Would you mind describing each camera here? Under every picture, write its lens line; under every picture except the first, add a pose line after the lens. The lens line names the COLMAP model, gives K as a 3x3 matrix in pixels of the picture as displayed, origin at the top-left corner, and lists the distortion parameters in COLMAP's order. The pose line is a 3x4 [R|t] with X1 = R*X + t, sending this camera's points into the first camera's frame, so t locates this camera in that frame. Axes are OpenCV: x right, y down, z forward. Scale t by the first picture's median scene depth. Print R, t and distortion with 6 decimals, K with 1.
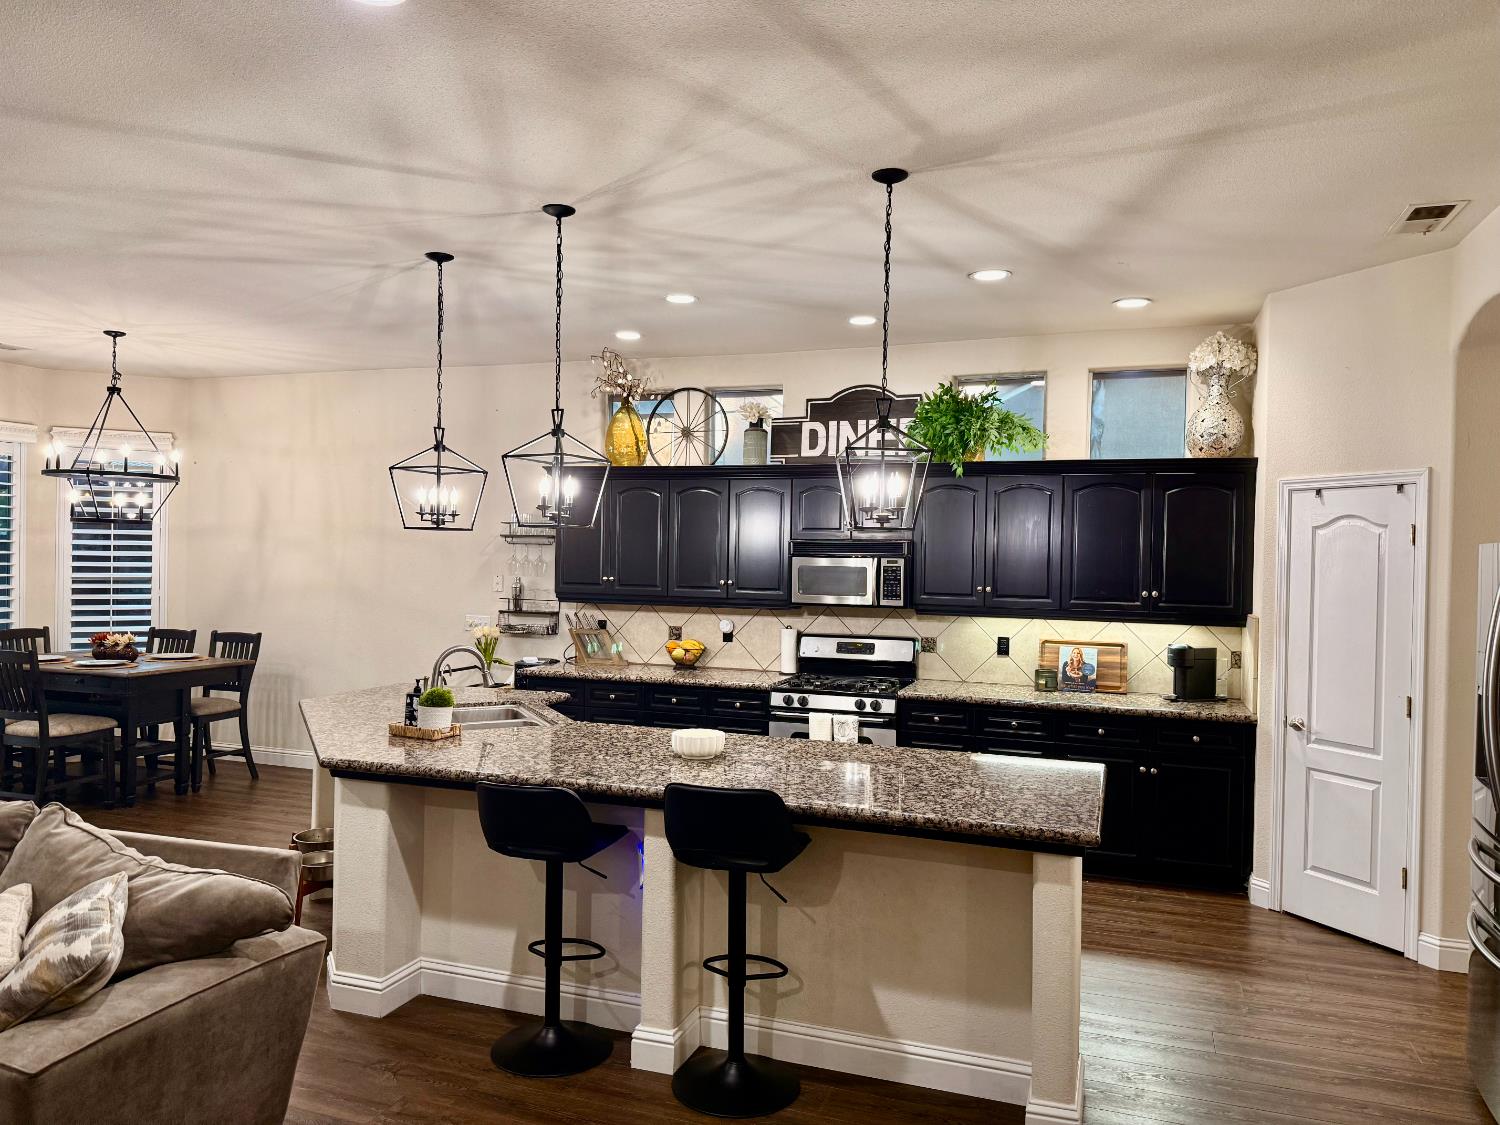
lens RADIAL K [[1052.2, 0, 745.2], [0, 1052.2, 563.9], [0, 0, 1]] dist [0.138139, -0.221406]
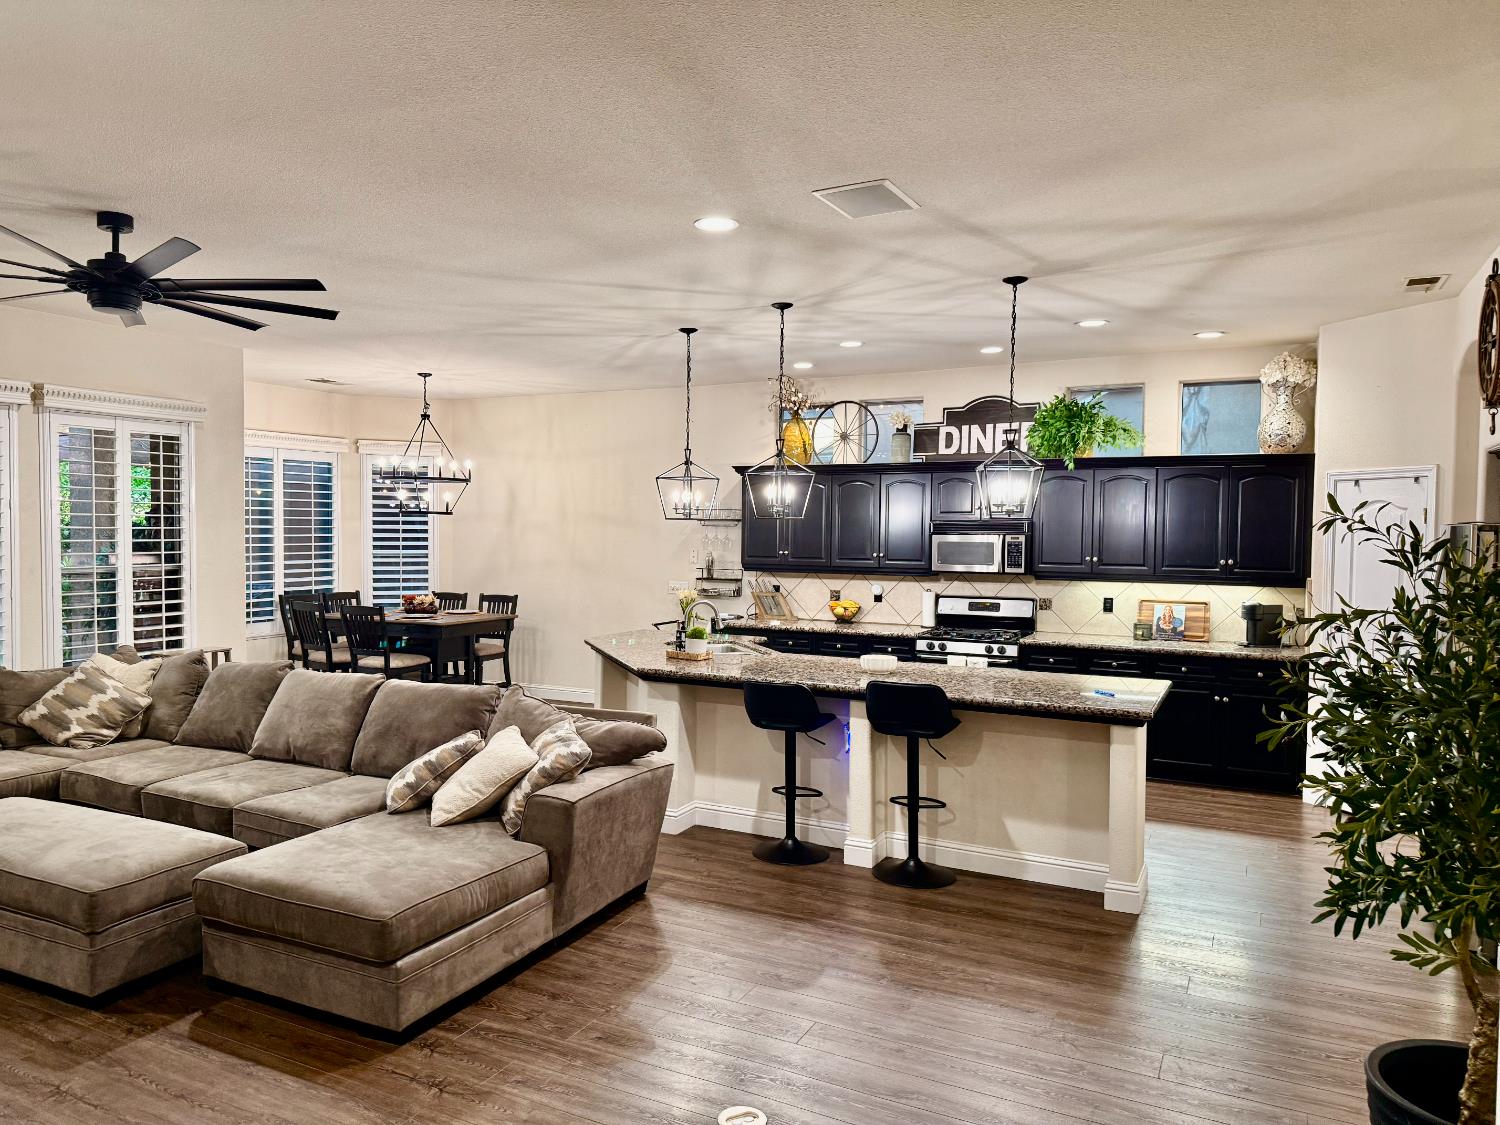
lens RADIAL K [[1061.5, 0, 694.6], [0, 1061.5, 564.3], [0, 0, 1]] dist [0.131006, -0.235637]
pose [[0.988962, -0.004019, -0.148114, -0.050825], [0.007889, 0.999642, 0.025549, -0.006379], [0.147958, -0.026436, 0.988640, -0.332601]]
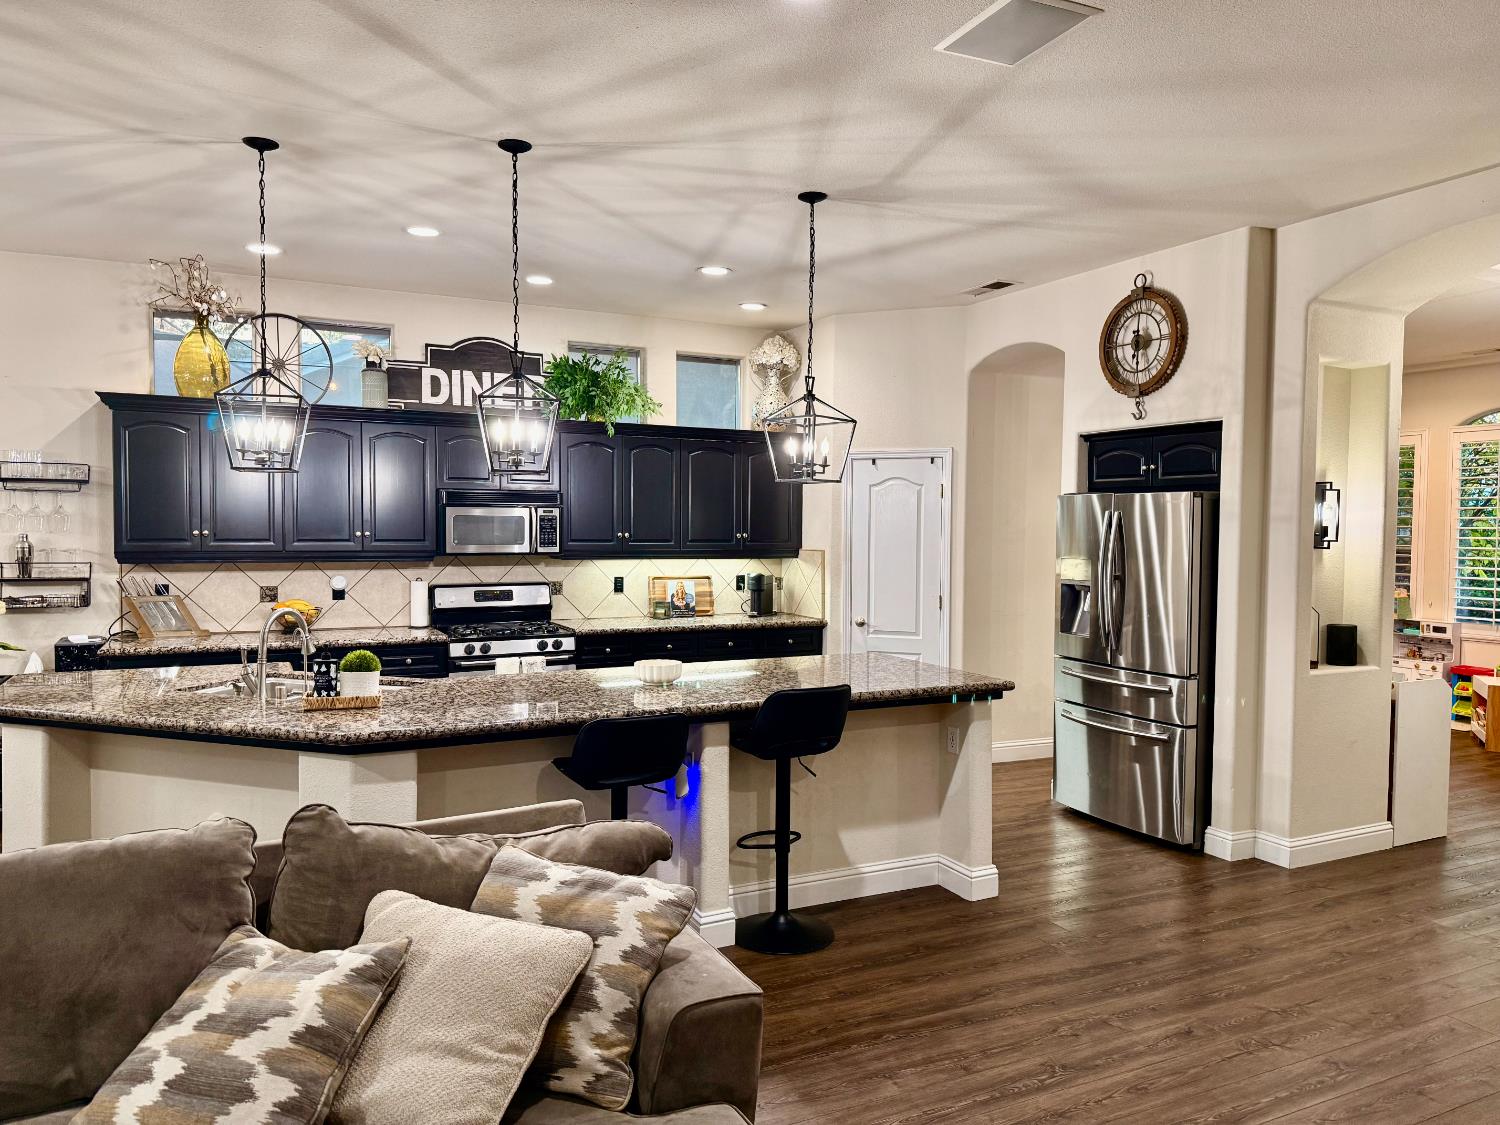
lens RADIAL K [[1062.7, 0, 748.0], [0, 1062.7, 567.5], [0, 0, 1]] dist [0.166034, -0.221288]
pose [[0.692301, -0.042700, 0.720344, -0.508554], [0.009751, 0.998710, 0.049830, 0.002858], [-0.721543, -0.027473, 0.691825, 0.102908]]
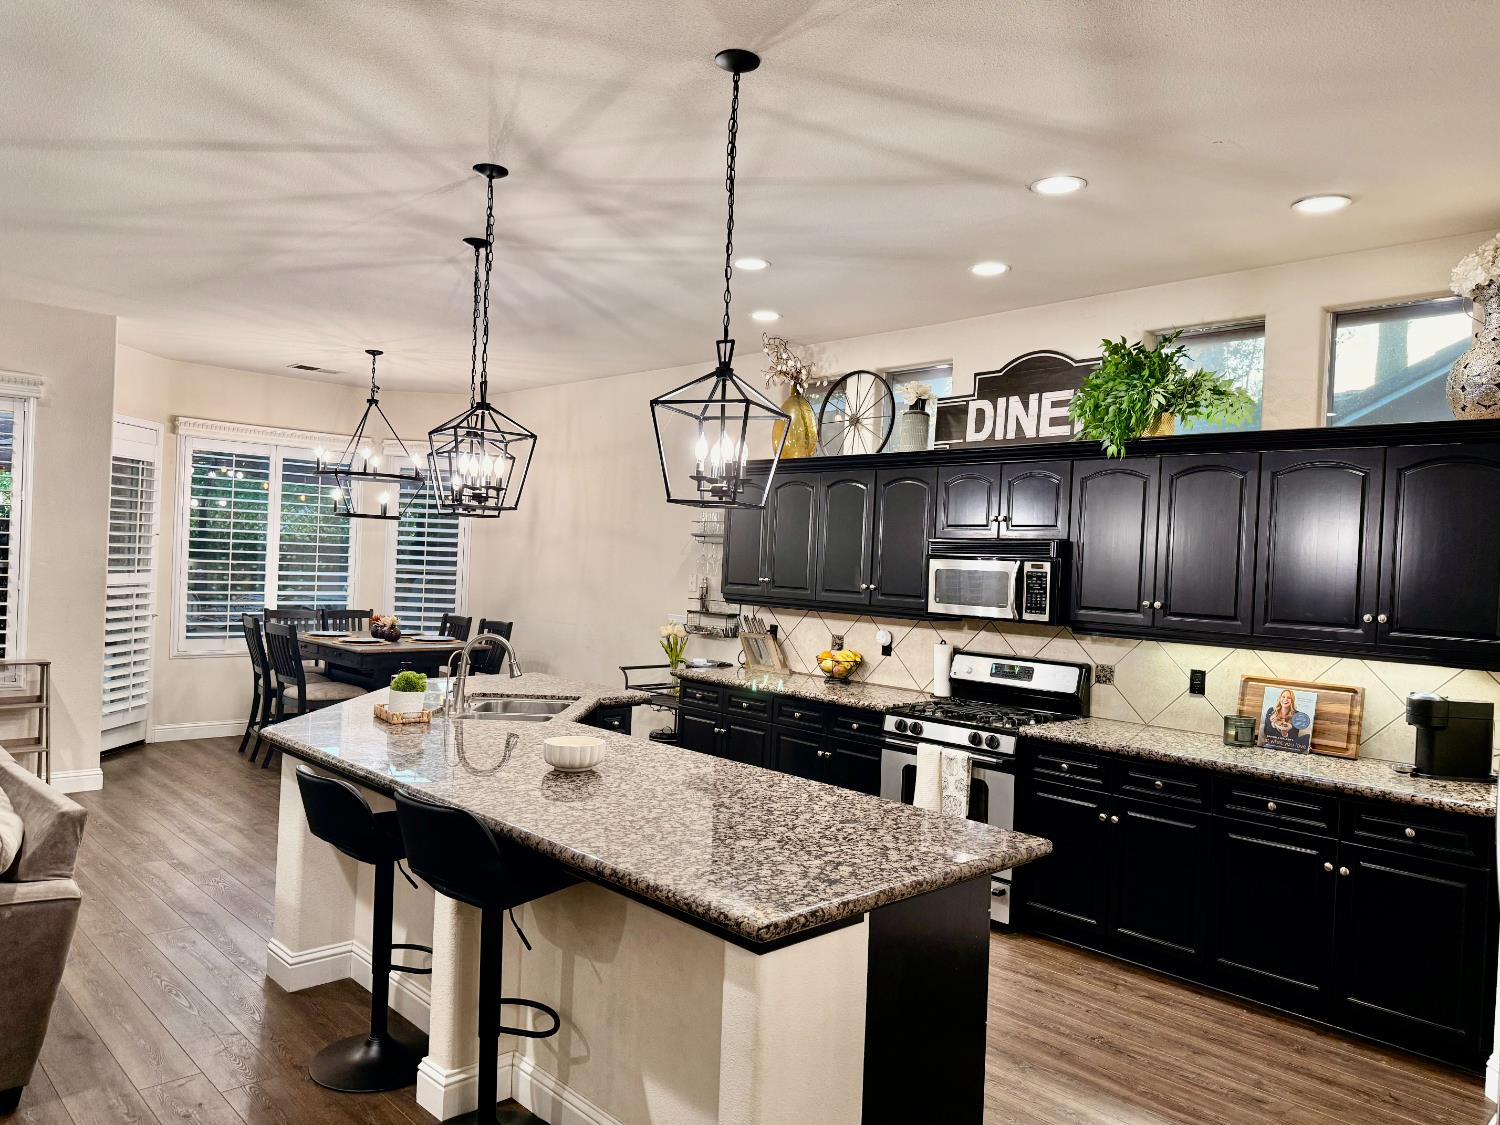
lens RADIAL K [[1052.2, 0, 745.2], [0, 1052.2, 563.9], [0, 0, 1]] dist [0.138139, -0.221406]
pose [[0.893337, 0.022147, -0.448841, 0.307216], [-0.030482, 0.999471, -0.011353, 0.012486], [0.448352, 0.023824, 0.893540, 0.179390]]
